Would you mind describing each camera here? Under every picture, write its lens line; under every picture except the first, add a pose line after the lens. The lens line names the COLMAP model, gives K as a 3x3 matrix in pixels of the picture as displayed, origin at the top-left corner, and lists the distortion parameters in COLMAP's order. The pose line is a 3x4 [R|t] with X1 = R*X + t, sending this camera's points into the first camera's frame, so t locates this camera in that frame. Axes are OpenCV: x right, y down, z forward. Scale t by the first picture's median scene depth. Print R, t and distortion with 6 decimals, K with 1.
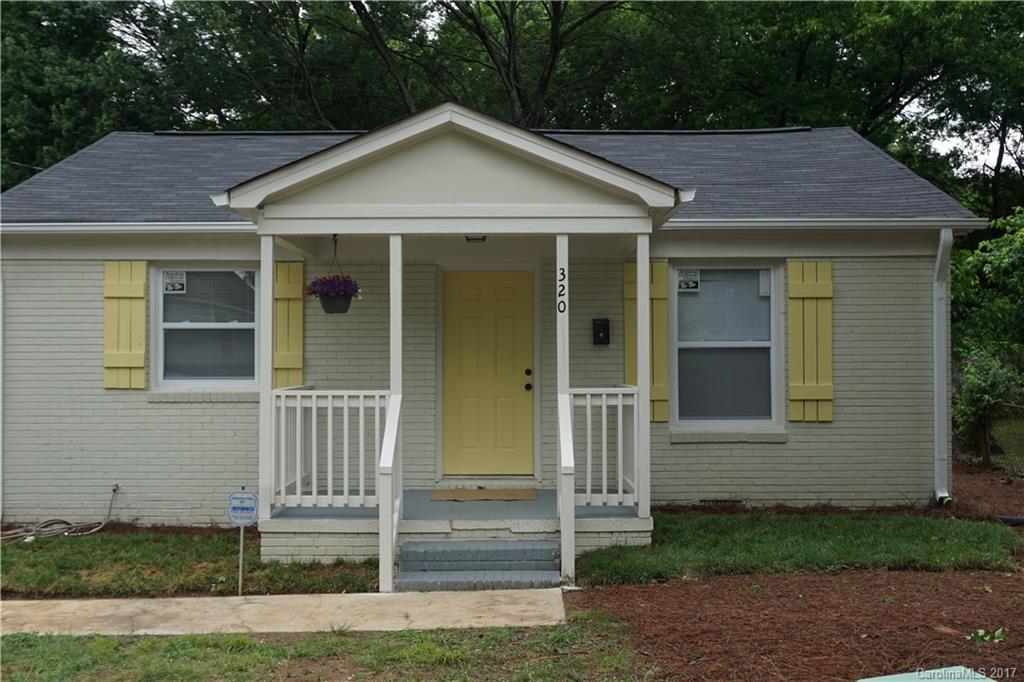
lens RADIAL K [[1094.4, 0, 512.0], [0, 1094.4, 341.0], [0, 0, 1]] dist [-0.003475, -0.017498]
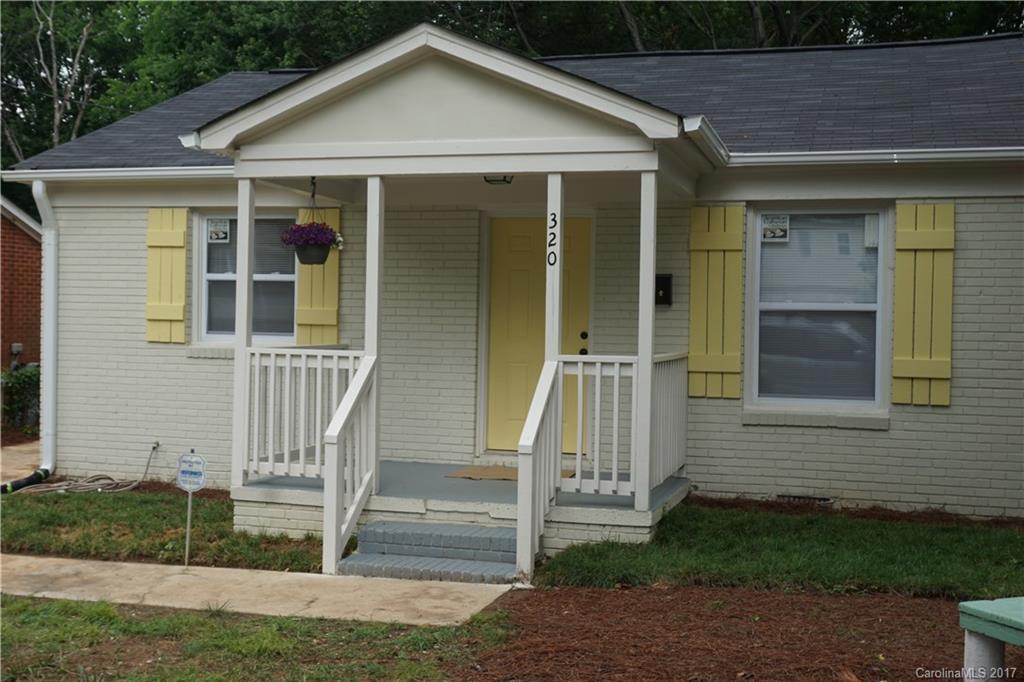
lens RADIAL K [[1225.8, 0, 512.0], [0, 1225.8, 341.0], [0, 0, 1]] dist [0.004107, -0.012134]
pose [[0.958769, 0.024989, -0.283085, 0.239543], [-0.015208, 0.999211, 0.036697, -0.001371], [0.283778, -0.030878, 0.958393, 0.061290]]
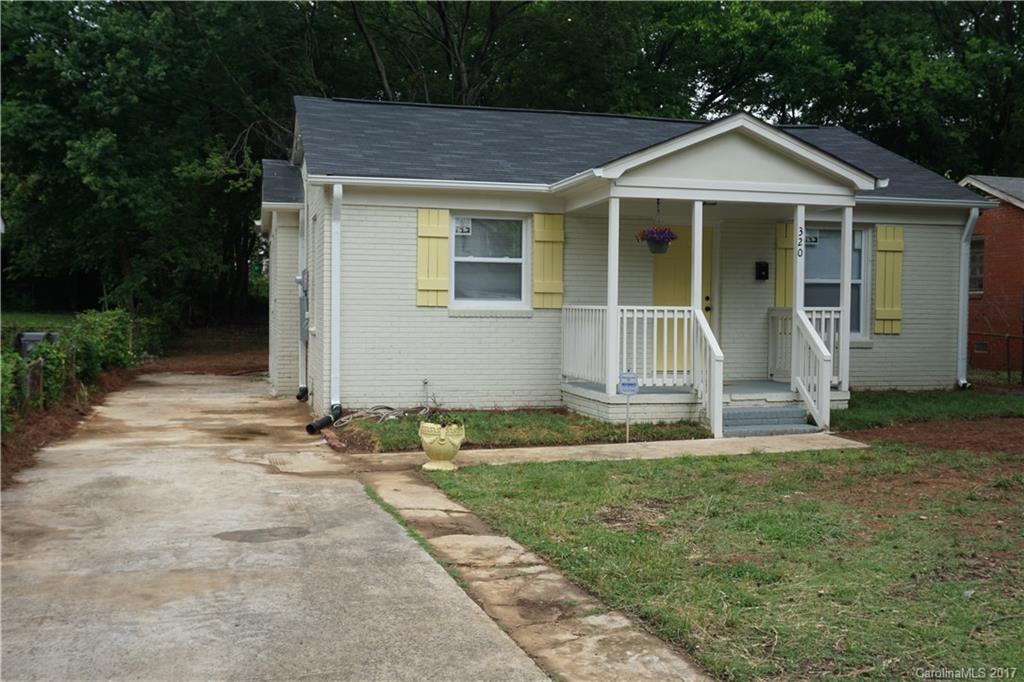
lens RADIAL K [[1056.2, 0, 512.0], [0, 1056.2, 341.0], [0, 0, 1]] dist [-0.010856, -0.001359]
pose [[0.965917, 0.003671, 0.258828, -0.595037], [-0.017212, 0.998597, 0.050069, 0.020084], [-0.258281, -0.052817, 0.964625, -0.257210]]
